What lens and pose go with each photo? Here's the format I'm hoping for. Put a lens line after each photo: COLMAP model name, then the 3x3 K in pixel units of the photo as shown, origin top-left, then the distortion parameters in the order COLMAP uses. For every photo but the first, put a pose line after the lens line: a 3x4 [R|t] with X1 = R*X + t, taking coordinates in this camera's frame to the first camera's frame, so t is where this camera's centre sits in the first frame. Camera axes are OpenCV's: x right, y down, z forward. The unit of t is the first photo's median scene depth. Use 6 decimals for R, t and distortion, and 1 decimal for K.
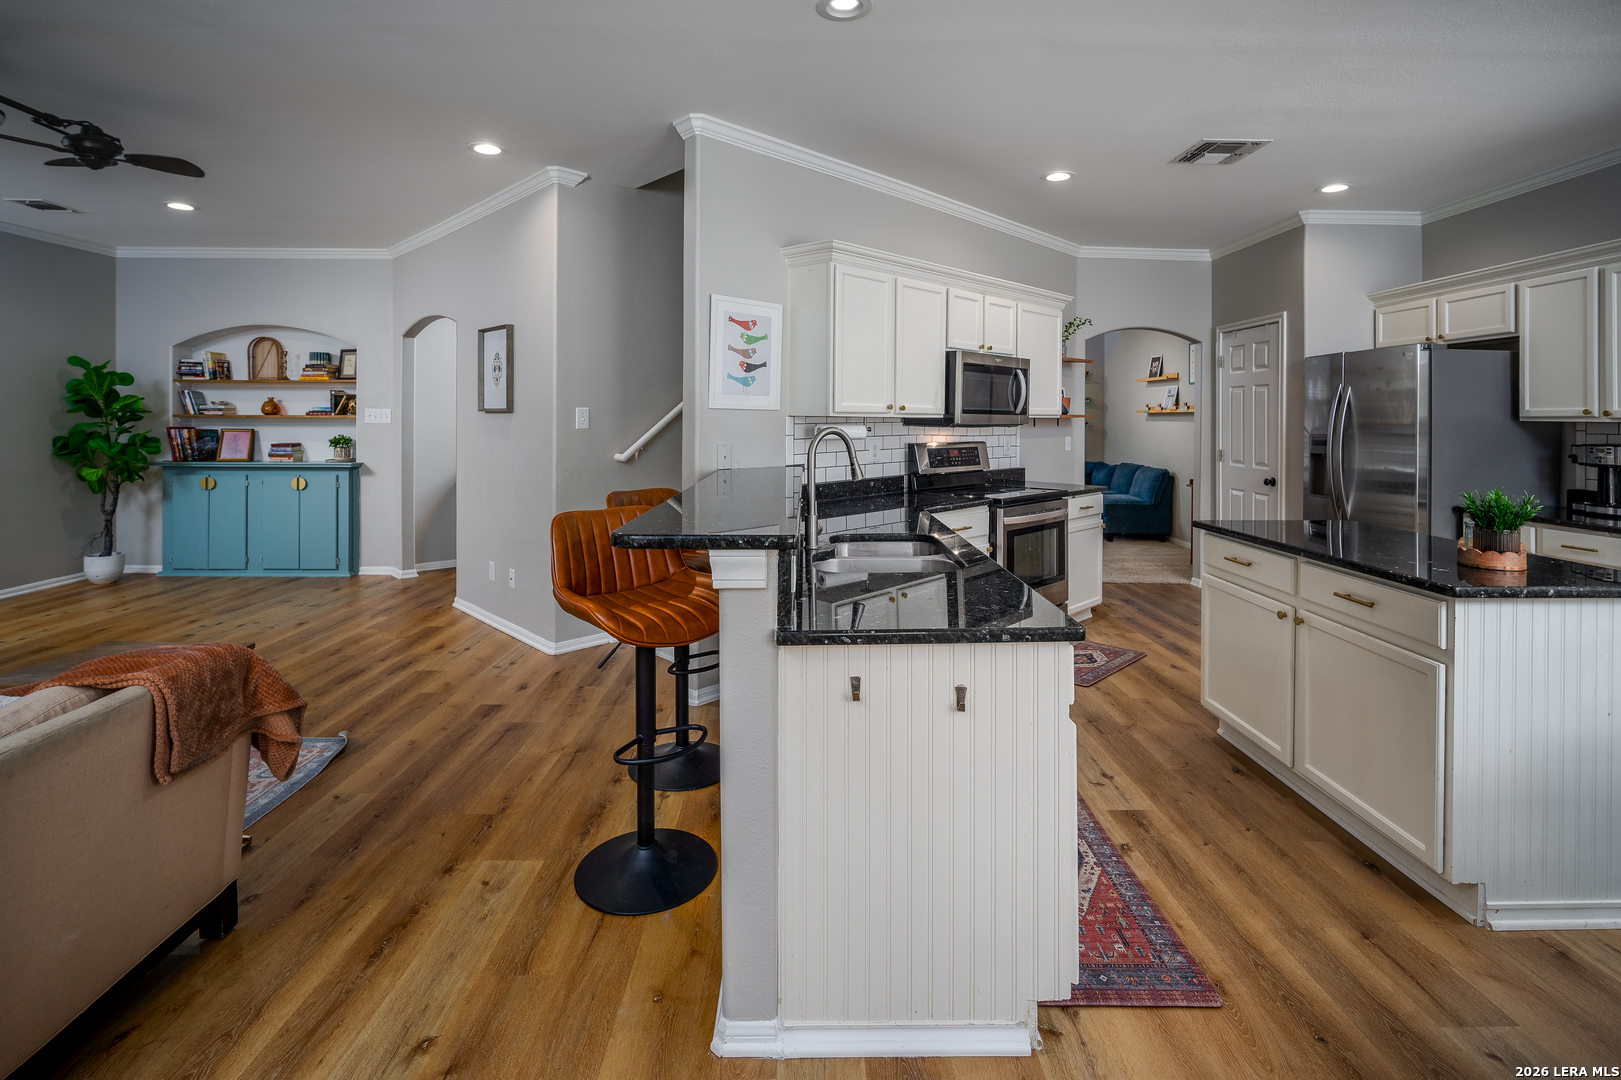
lens RADIAL K [[745.6, 0, 802.2], [0, 745.6, 413.9], [0, 0, 1]] dist [-0.009782, 0.001053]
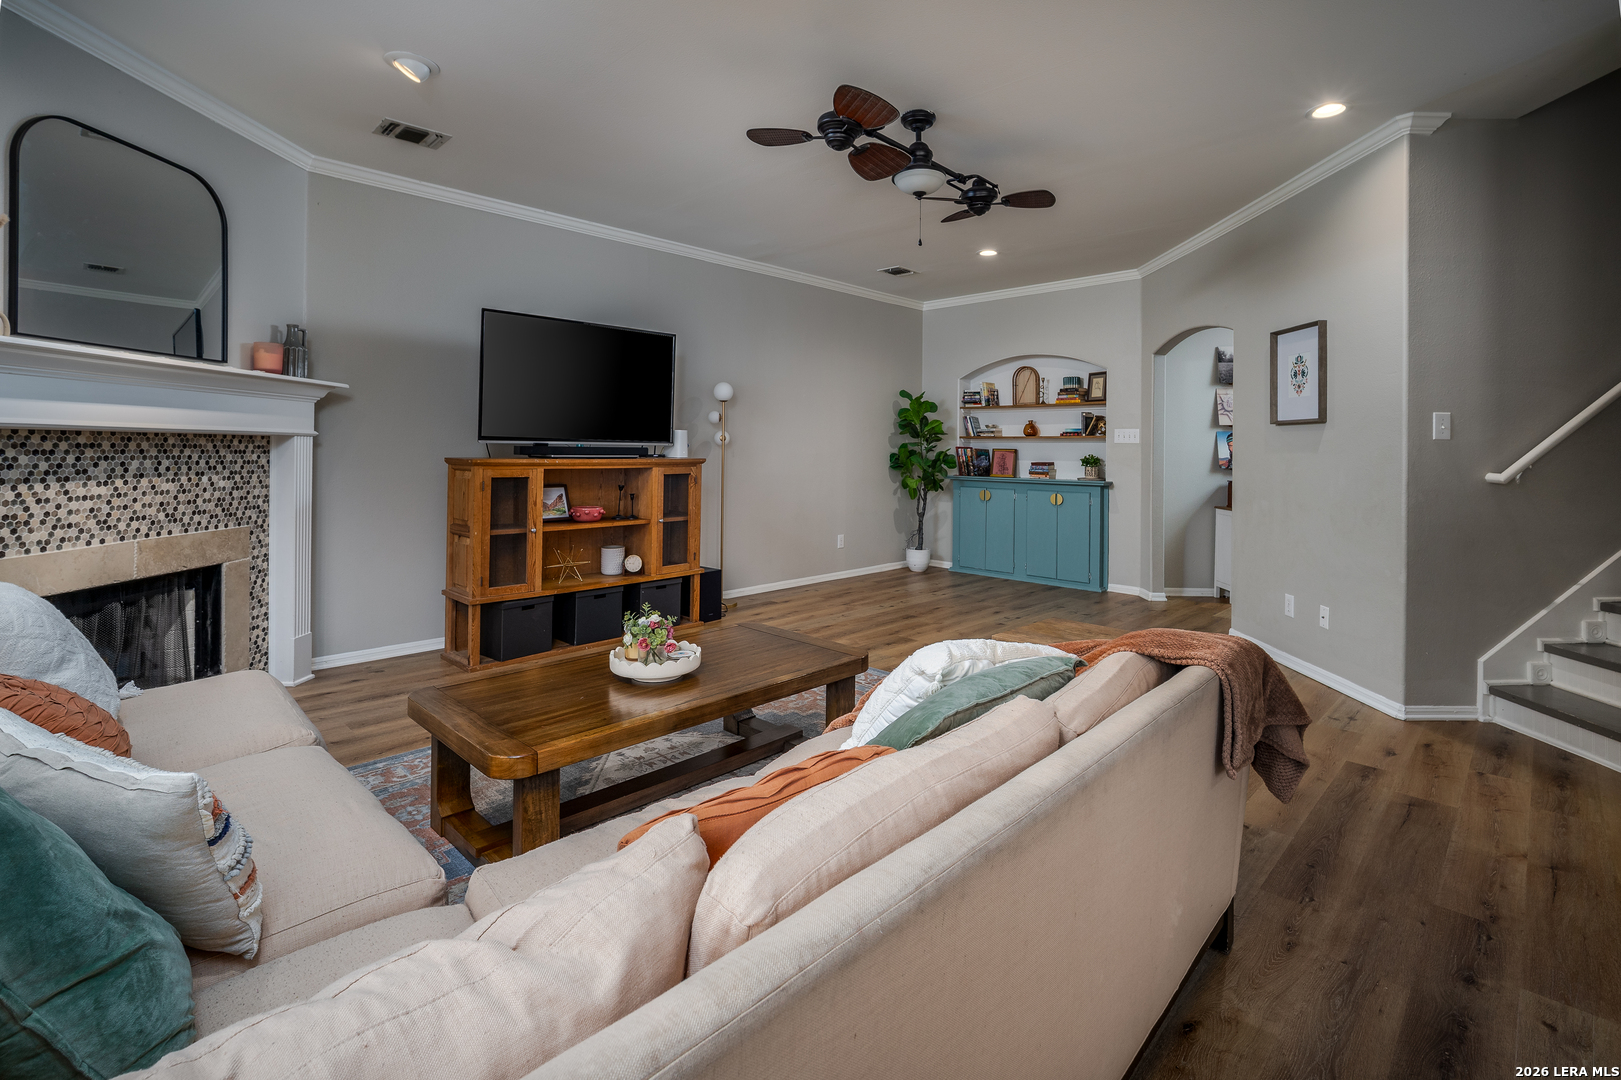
lens RADIAL K [[745.6, 0, 823.7], [0, 745.6, 437.8], [0, 0, 1]] dist [-0.009782, 0.001053]
pose [[0.714707, -0.012499, -0.699312, -0.213447], [-0.000964, 0.999822, -0.018855, 0.033376], [0.699423, 0.014150, 0.714568, -0.014929]]
